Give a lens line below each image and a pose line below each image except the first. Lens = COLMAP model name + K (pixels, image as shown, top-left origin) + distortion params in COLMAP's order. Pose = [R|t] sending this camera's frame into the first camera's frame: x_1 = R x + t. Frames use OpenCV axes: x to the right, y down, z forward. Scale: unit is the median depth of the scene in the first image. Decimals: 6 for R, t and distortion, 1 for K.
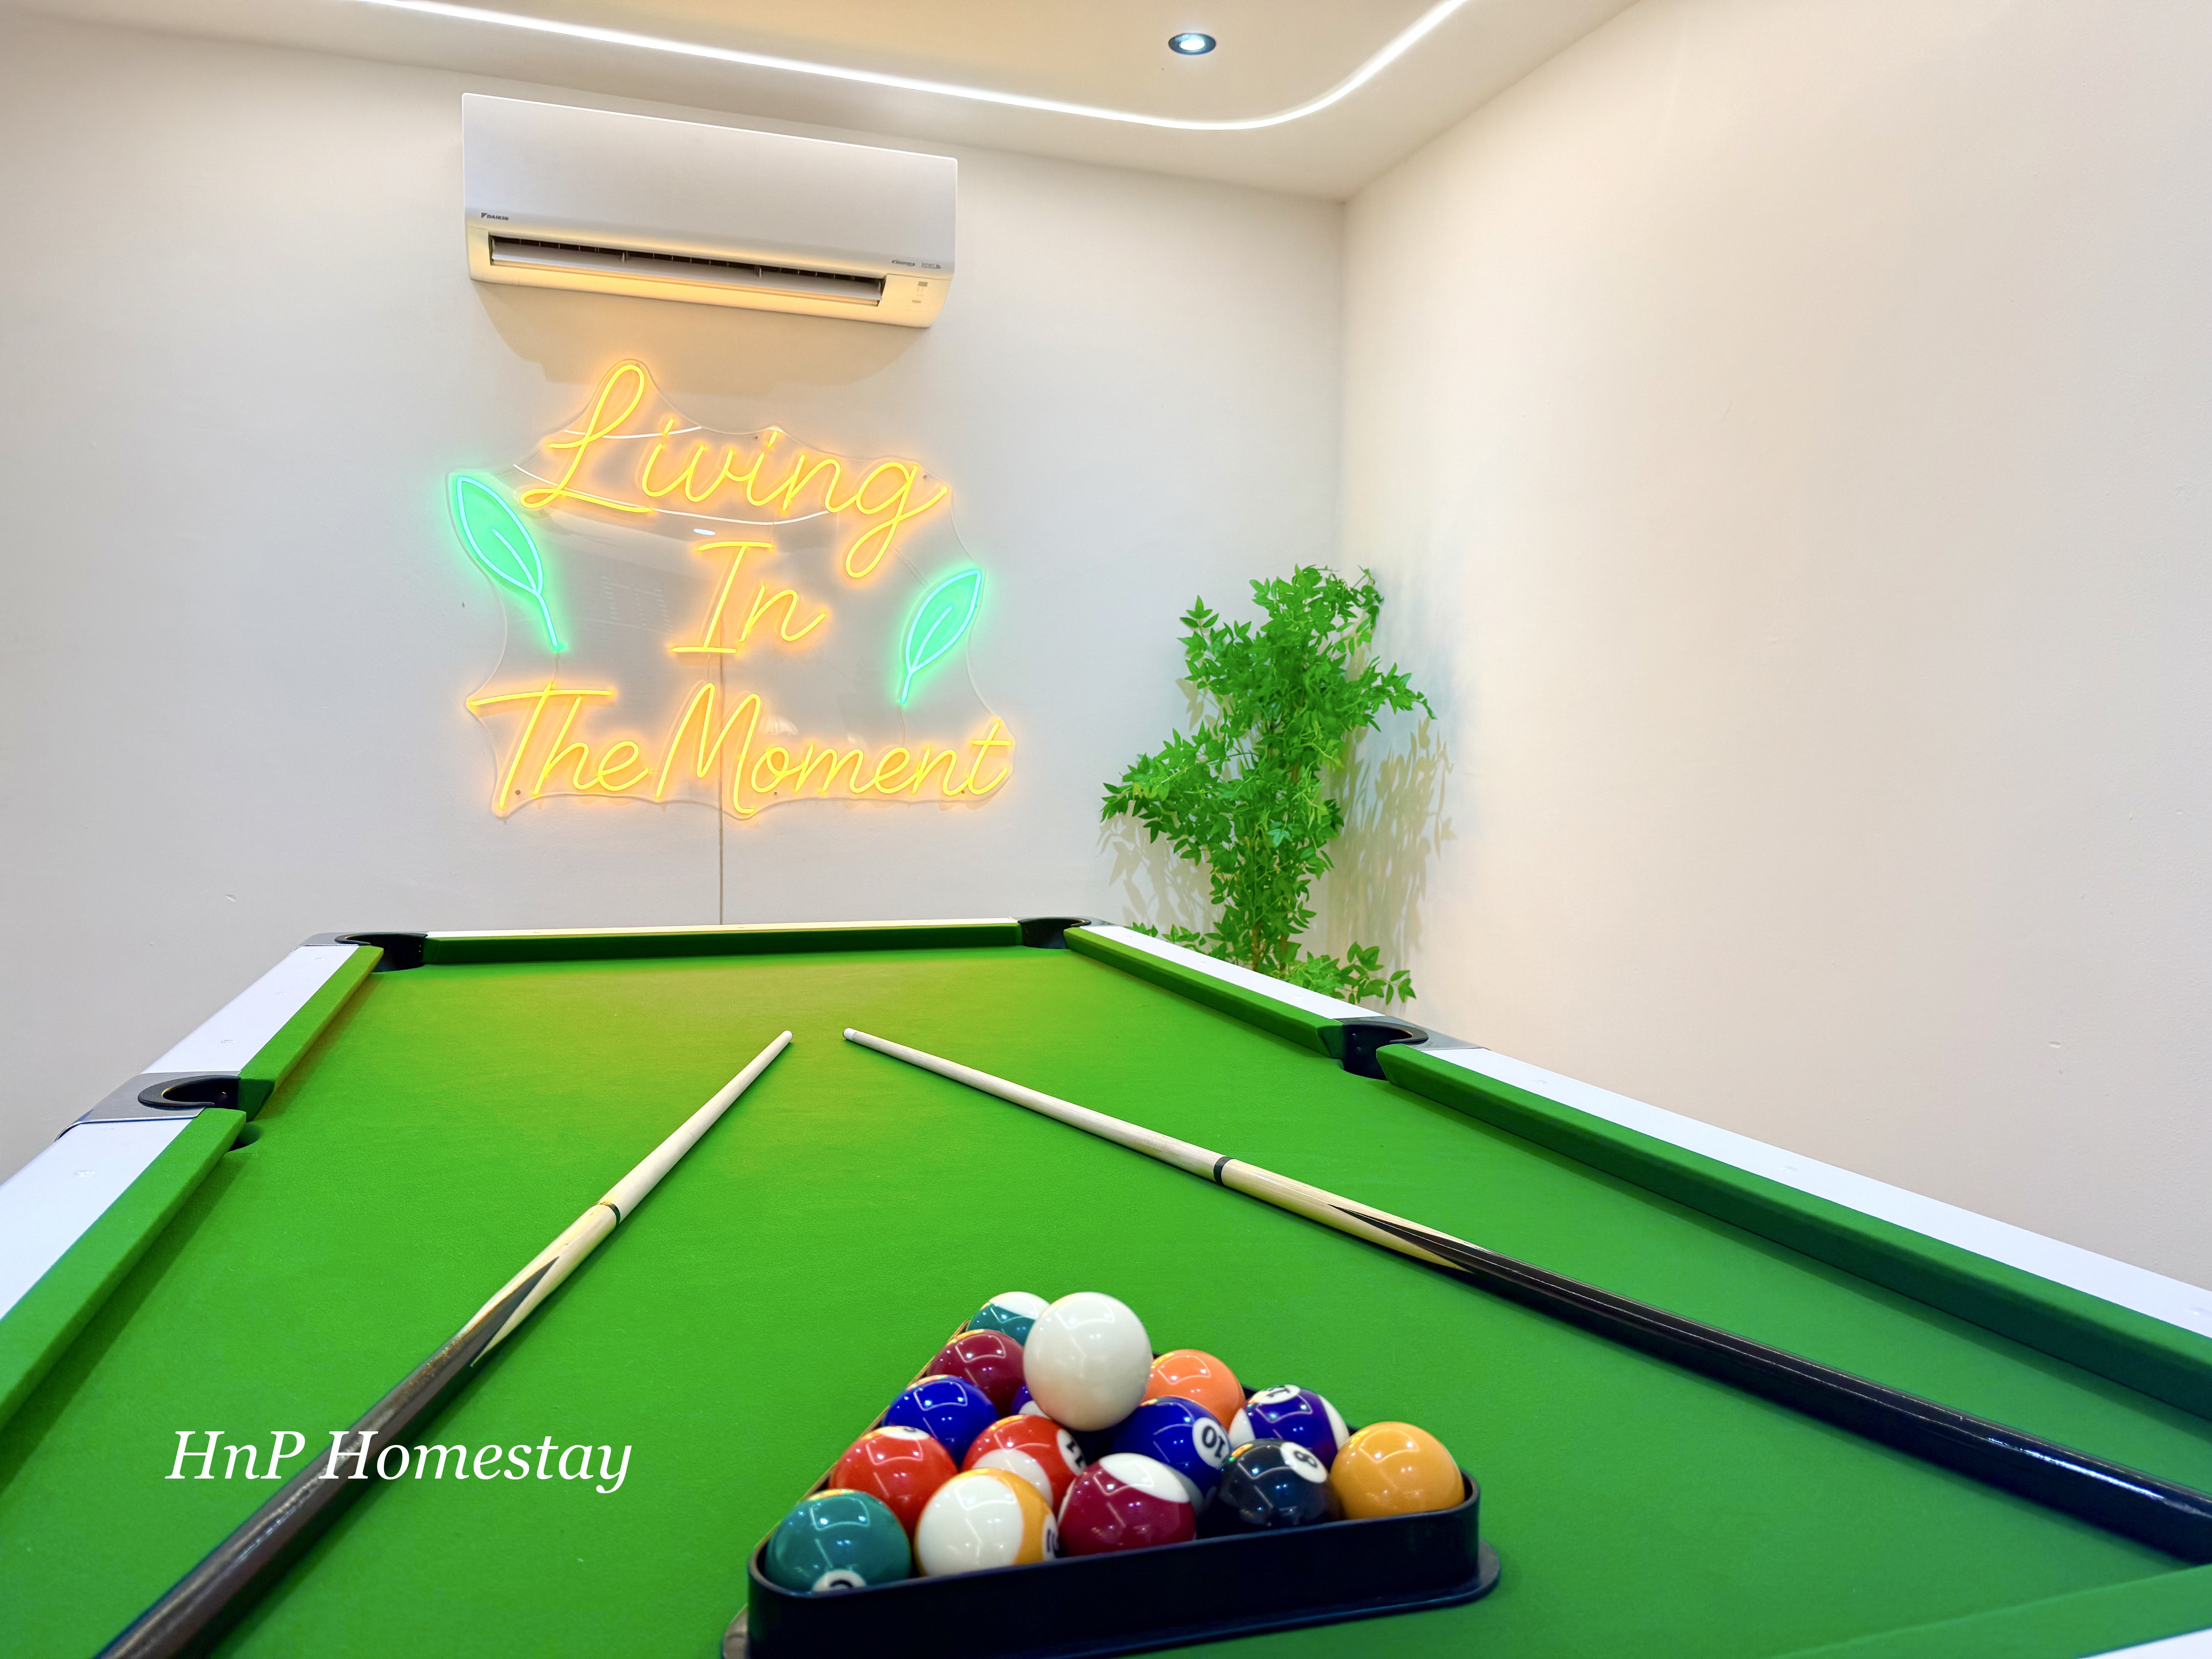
lens RADIAL K [[1523.0, 0, 1106.0], [0, 1523.0, 829.5], [0, 0, 1]] dist [0.098424, -0.000185]
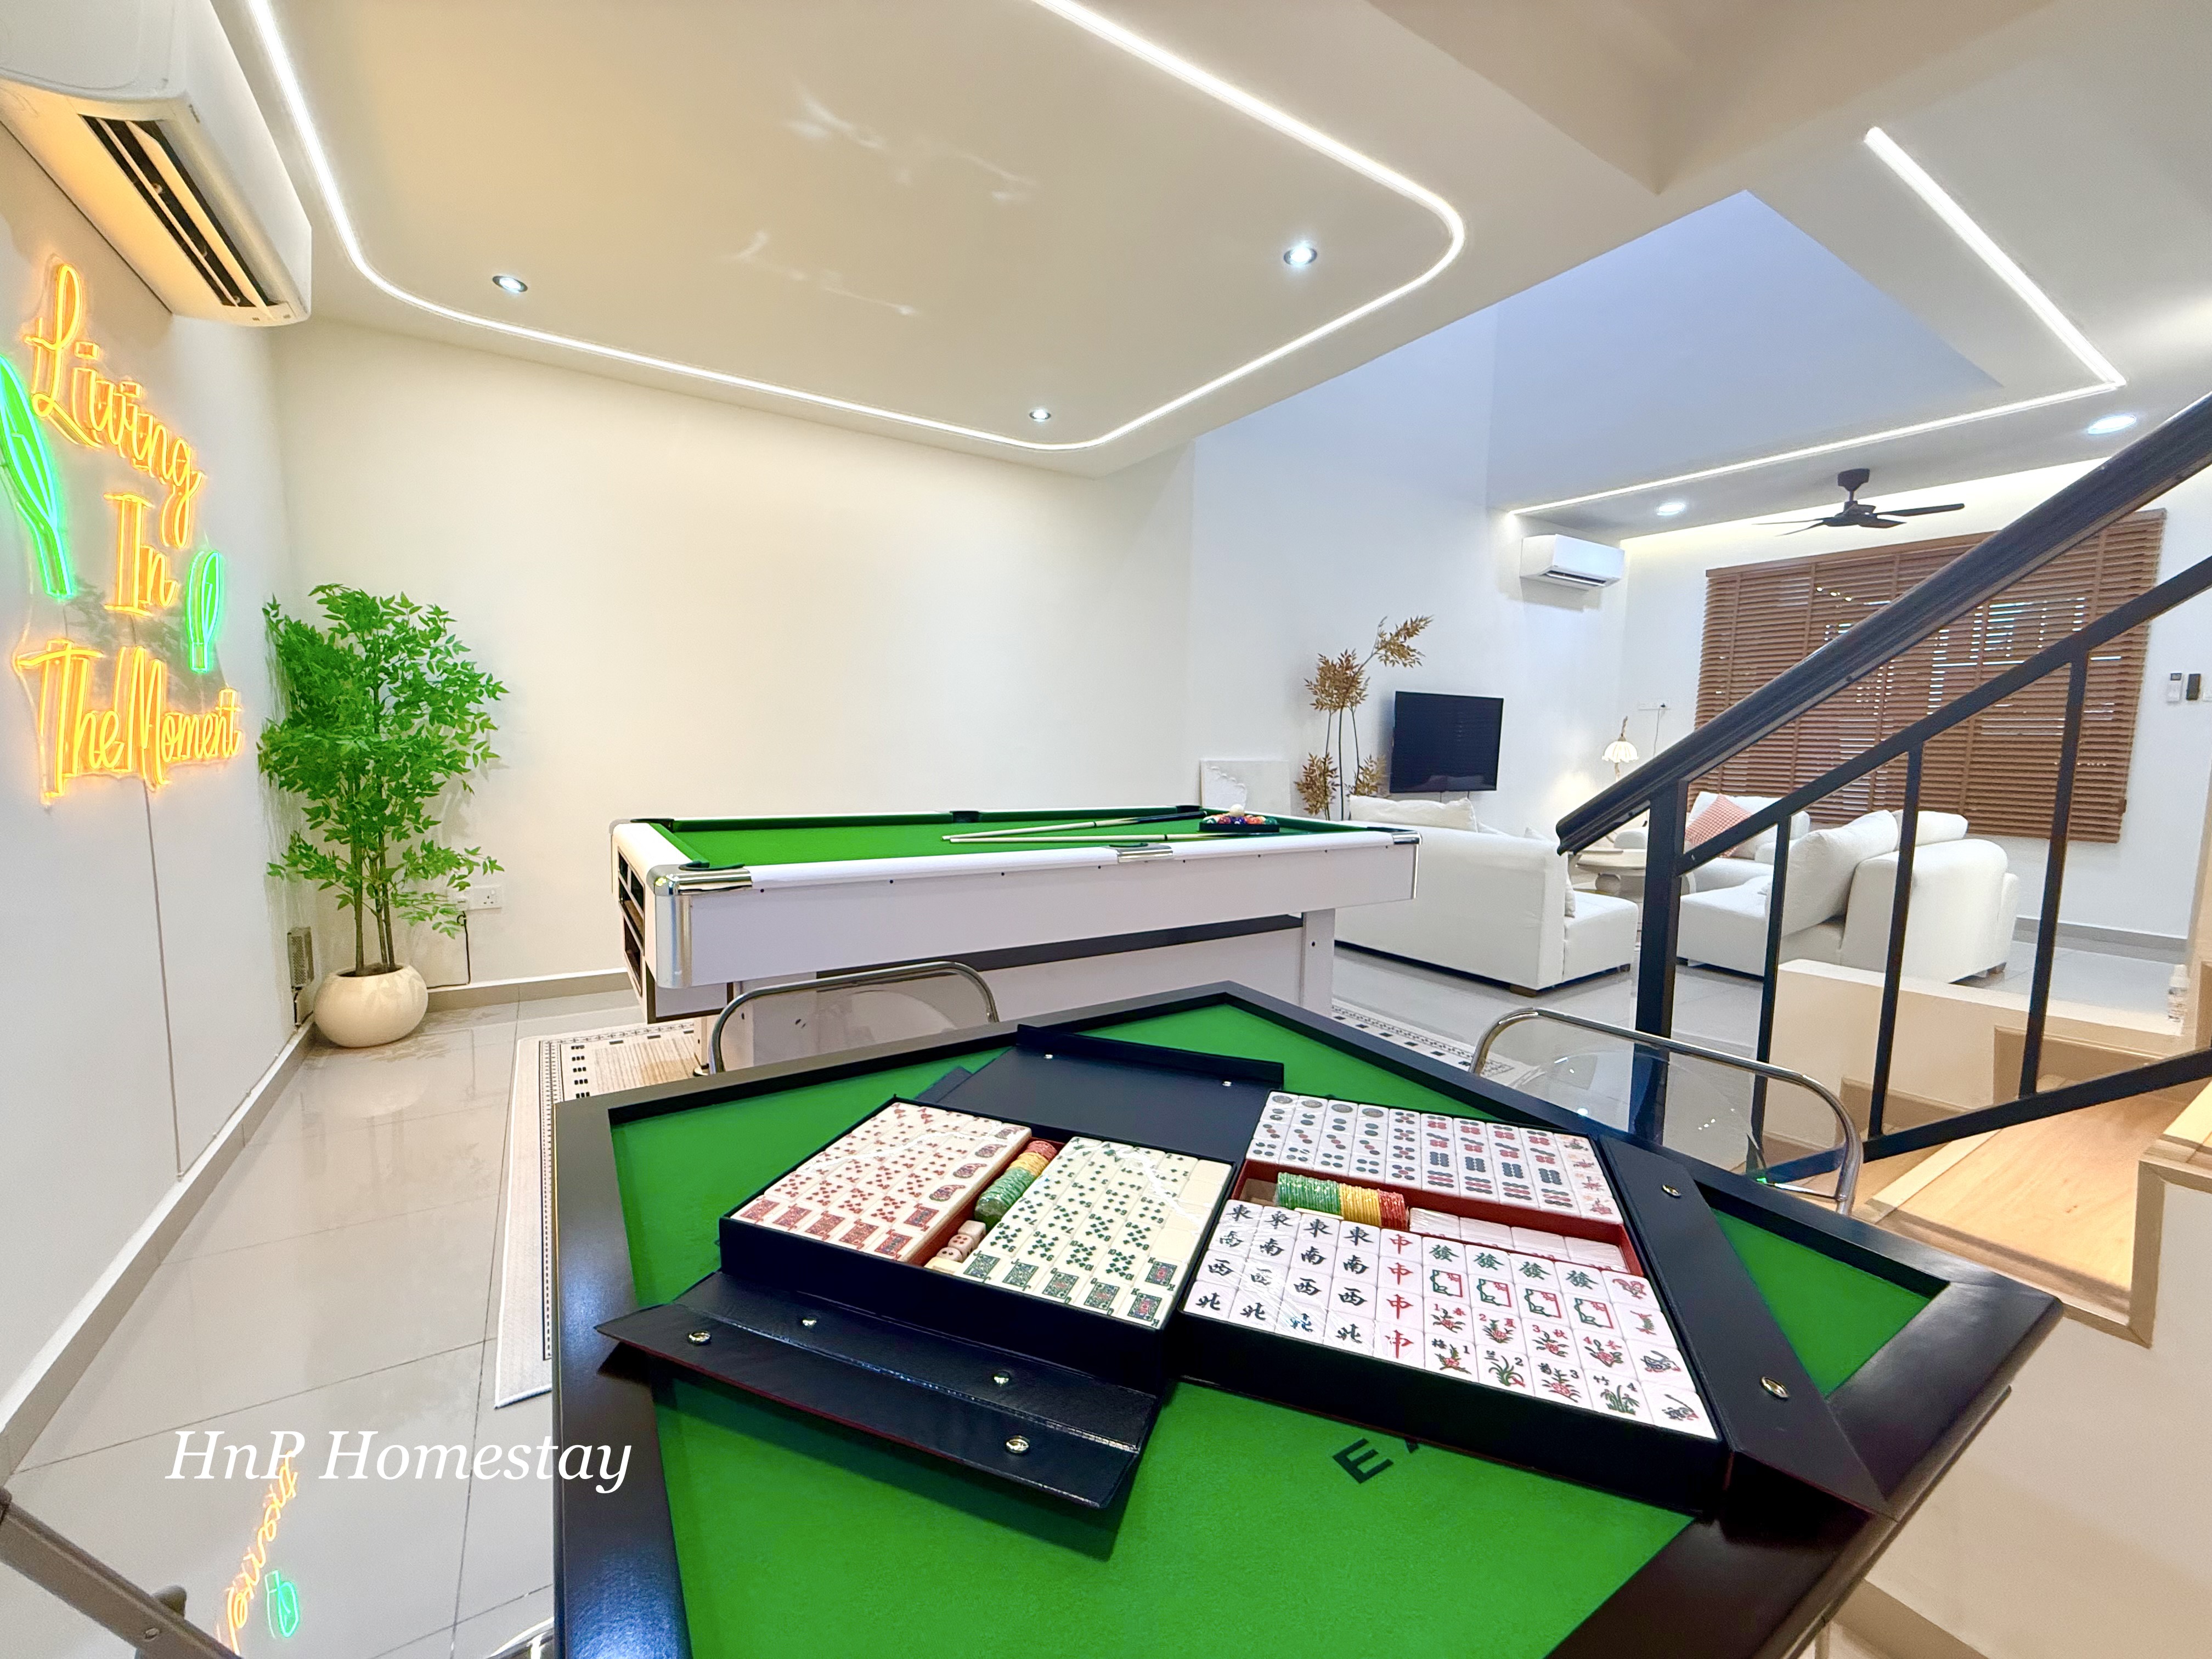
lens RADIAL K [[887.1, 0, 1103.7], [0, 887.1, 826.9], [0, 0, 1]] dist [0.000811, -0.000027]
pose [[-0.235213, -0.119680, 0.964547, -0.897600], [0.017173, 0.991723, 0.127240, -0.044262], [-0.971792, 0.046493, -0.231211, 0.539725]]
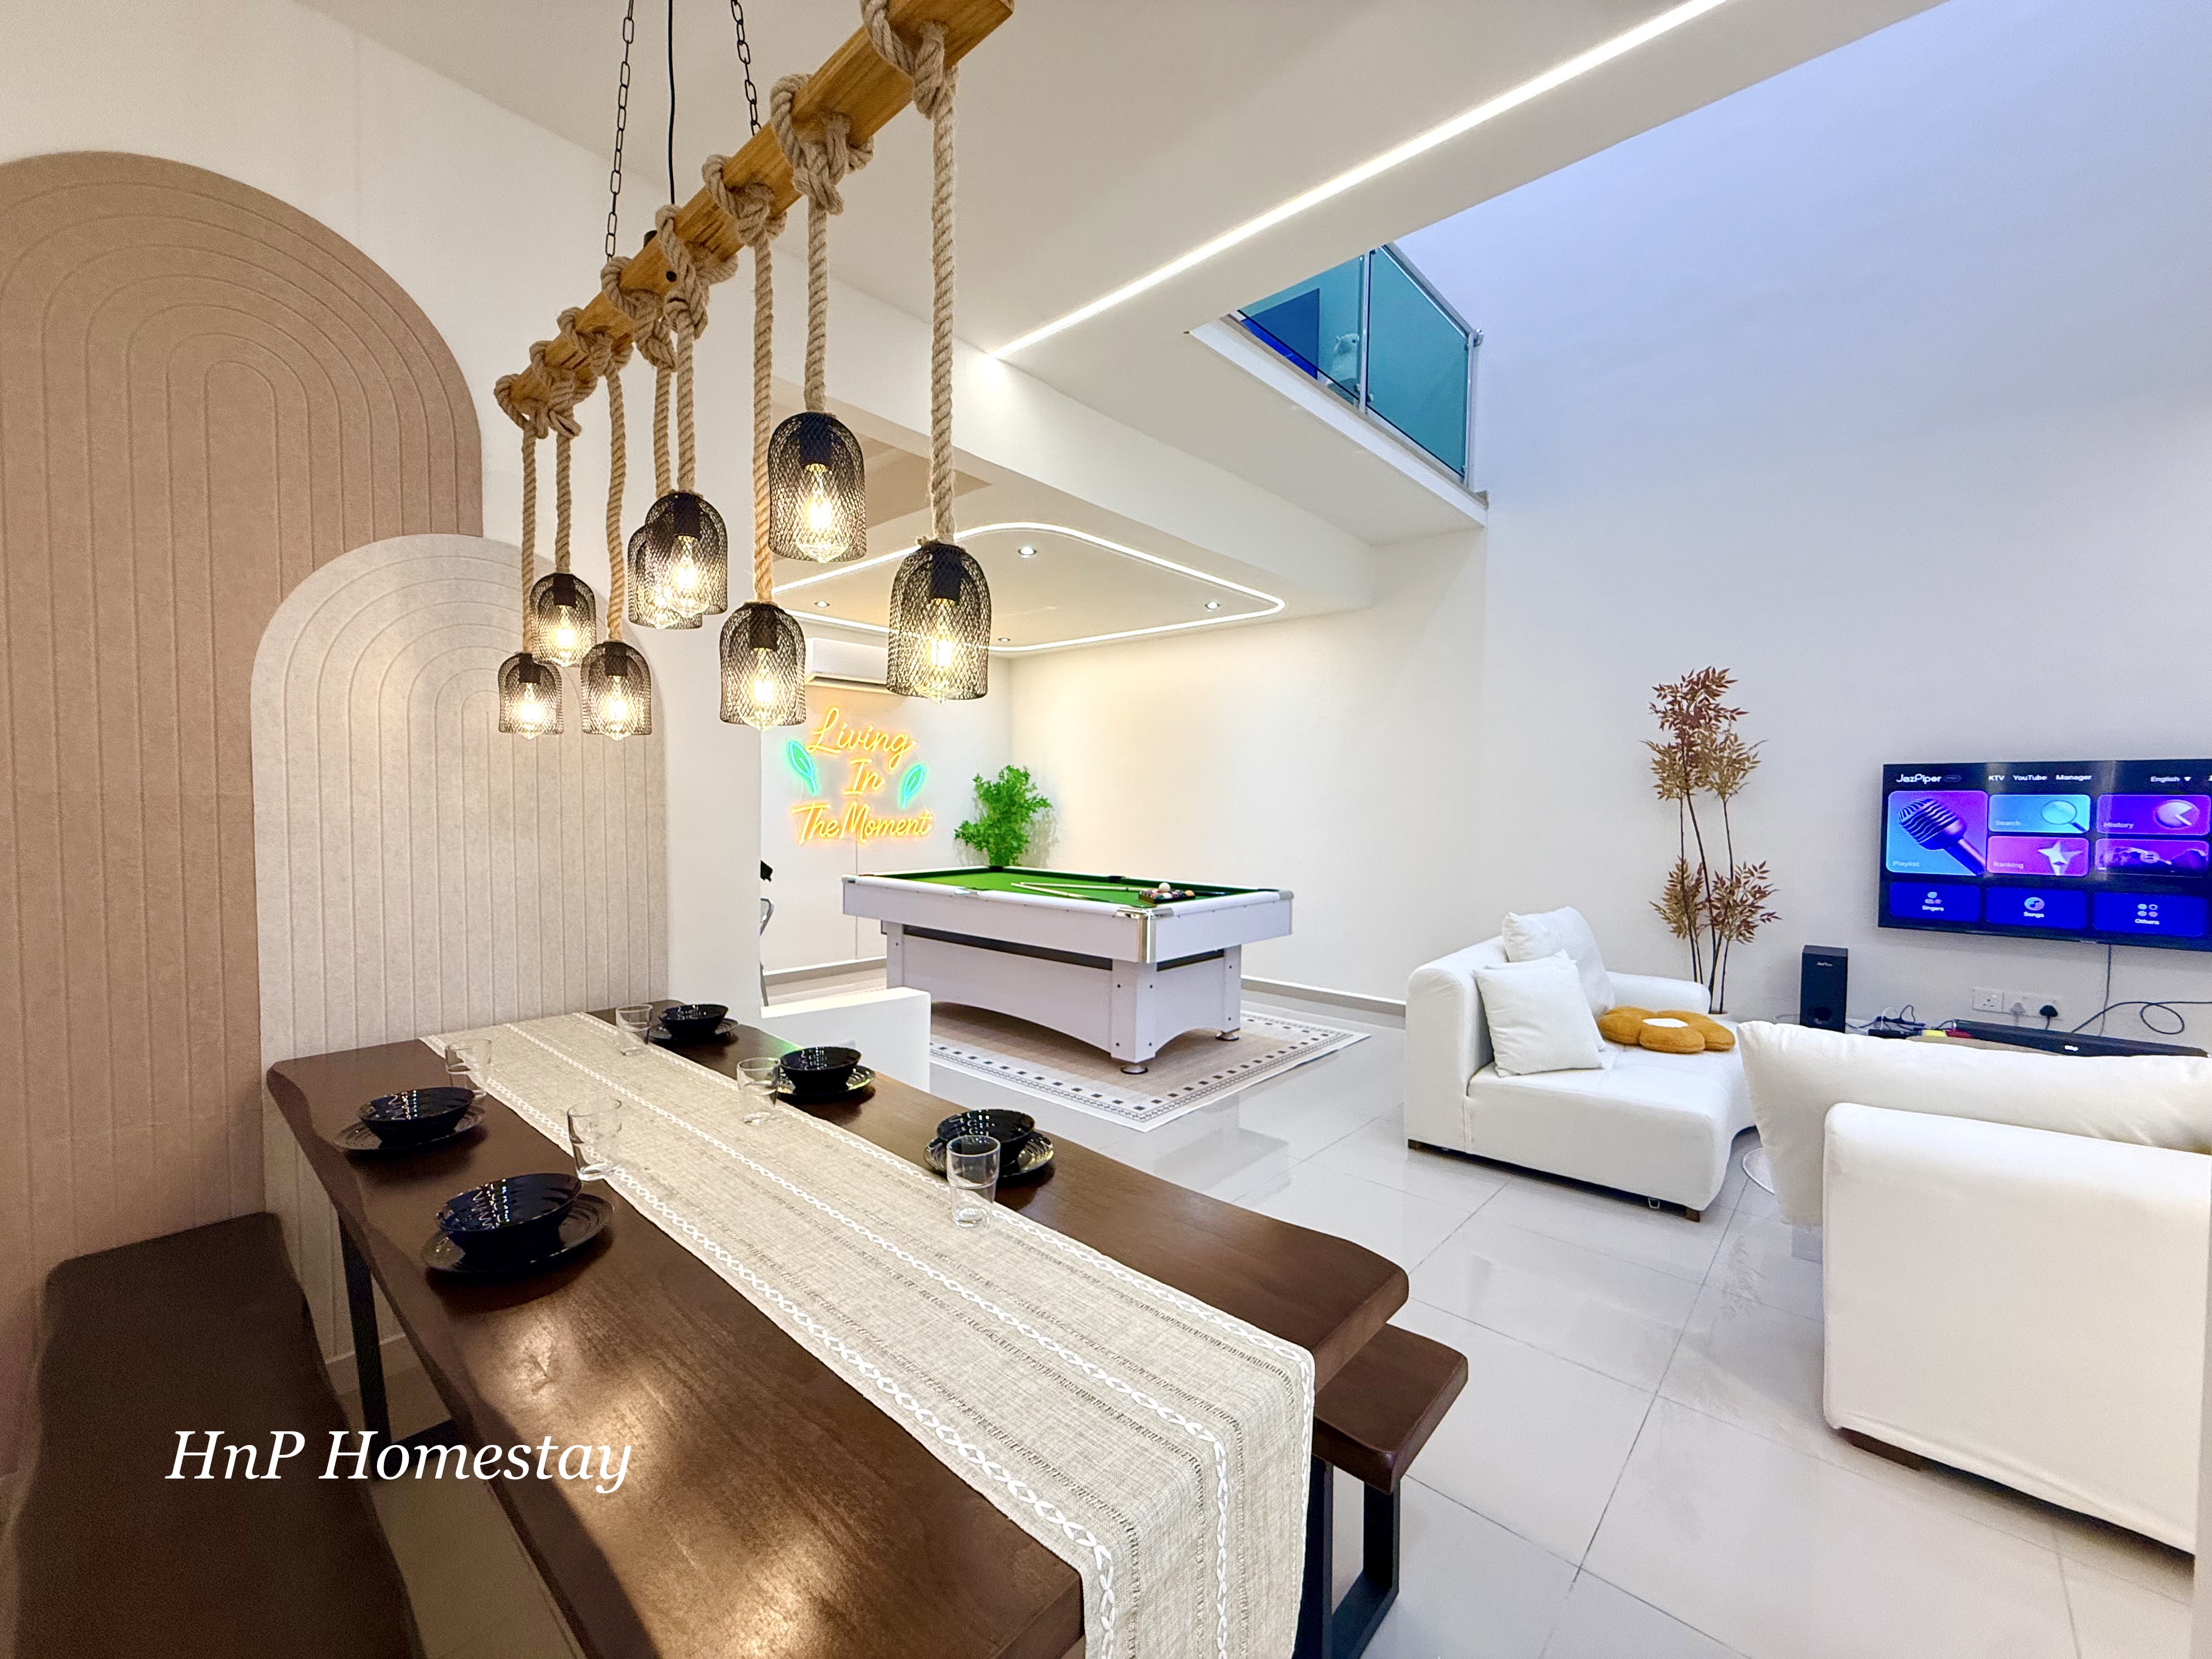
lens RADIAL K [[887.1, 0, 1103.7], [0, 887.1, 826.9], [0, 0, 1]] dist [0.000811, -0.000027]
pose [[0.870765, -0.022680, 0.491176, -0.702138], [0.027077, 0.999632, -0.001846, -0.024080], [-0.490954, 0.014907, 0.871058, -0.890223]]
